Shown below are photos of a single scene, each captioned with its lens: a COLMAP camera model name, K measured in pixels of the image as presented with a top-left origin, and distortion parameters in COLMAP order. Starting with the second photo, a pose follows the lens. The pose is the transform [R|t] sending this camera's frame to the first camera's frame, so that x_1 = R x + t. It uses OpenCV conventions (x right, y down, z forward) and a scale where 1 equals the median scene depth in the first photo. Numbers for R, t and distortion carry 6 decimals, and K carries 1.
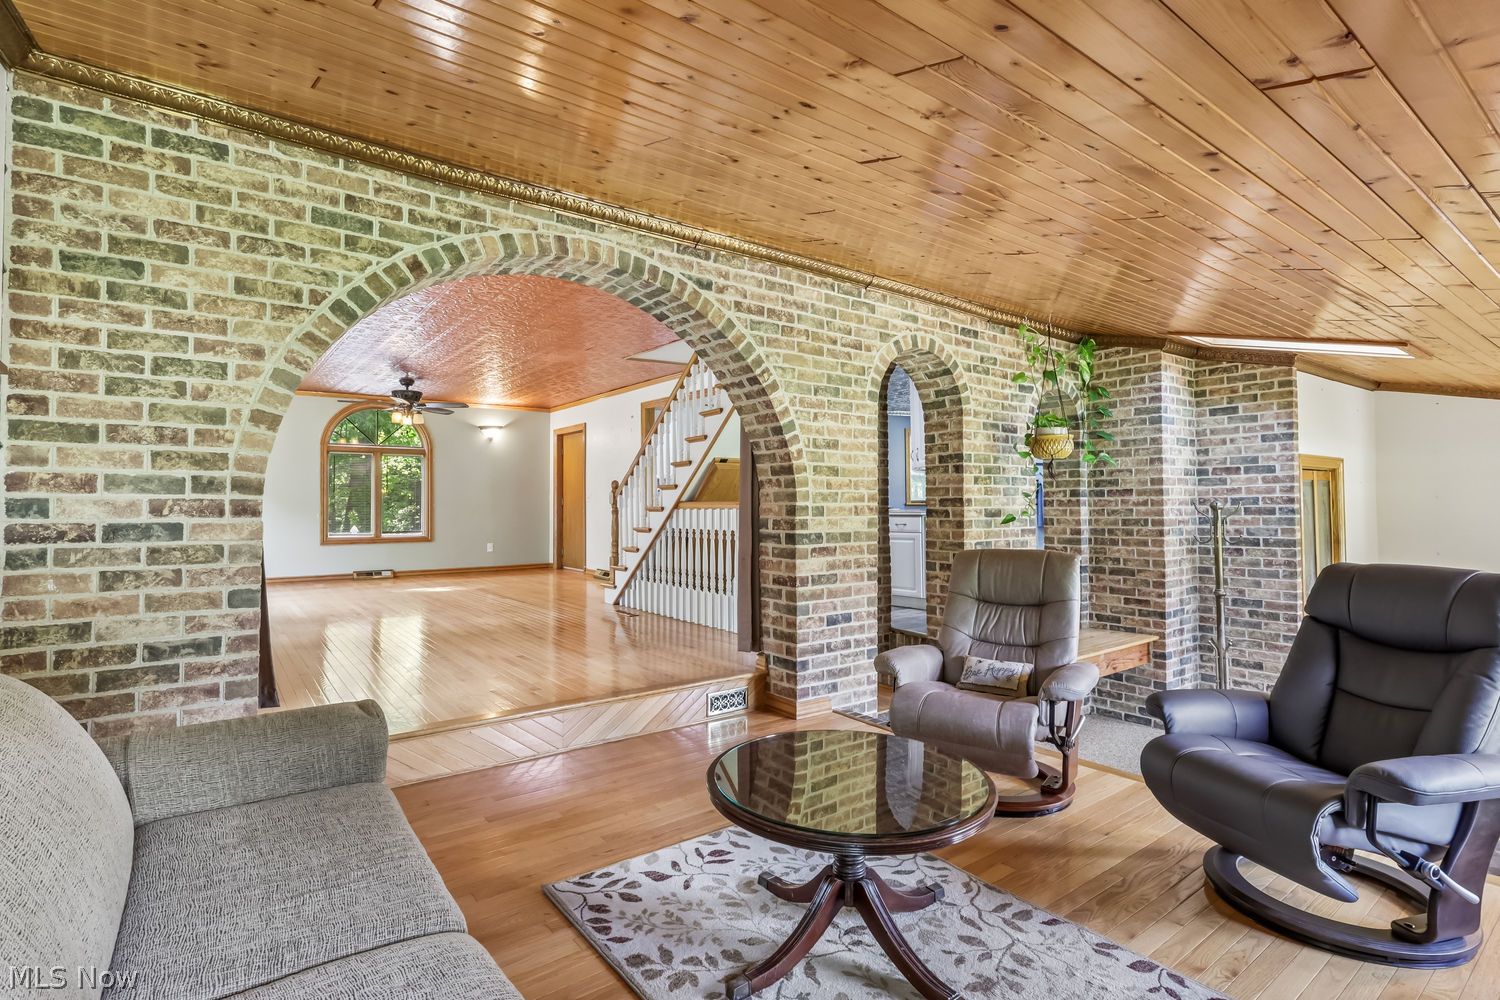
lens RADIAL K [[702.8, 0, 788.8], [0, 702.8, 488.4], [0, 0, 1]] dist [-0.005122, 0.000413]
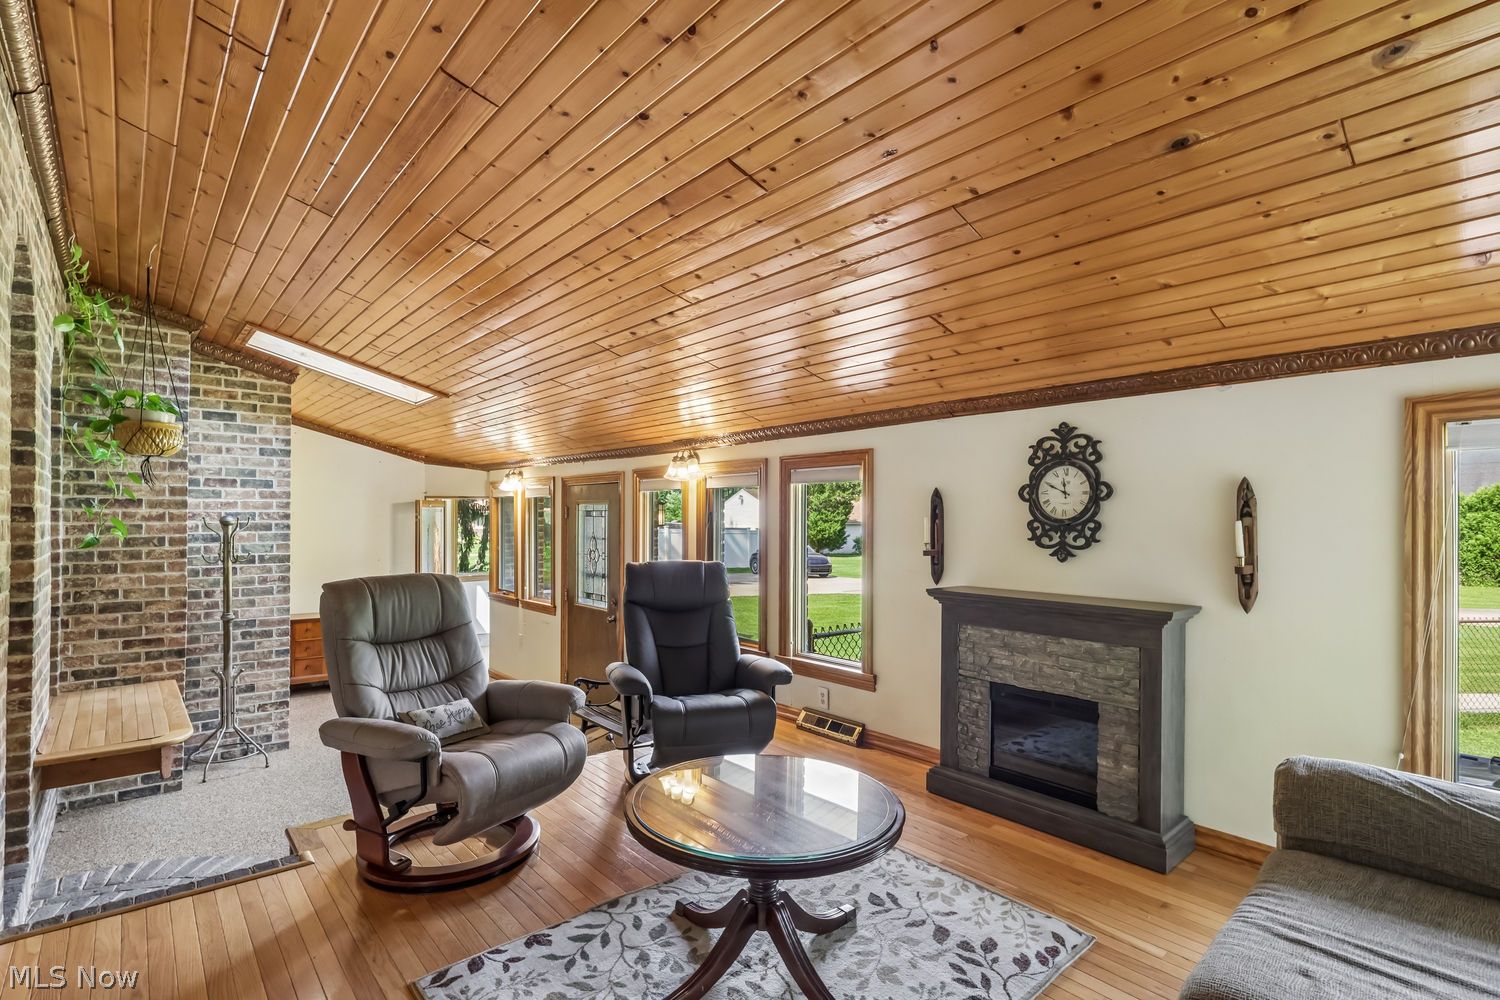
lens RADIAL K [[702.8, 0, 739.7], [0, 702.8, 519.5], [0, 0, 1]] dist [-0.005122, 0.000413]
pose [[-0.014771, 0.006529, 0.999870, -0.302557], [-0.032897, 0.999434, -0.007012, 0.007264], [-0.999350, -0.032997, -0.014548, 0.354362]]
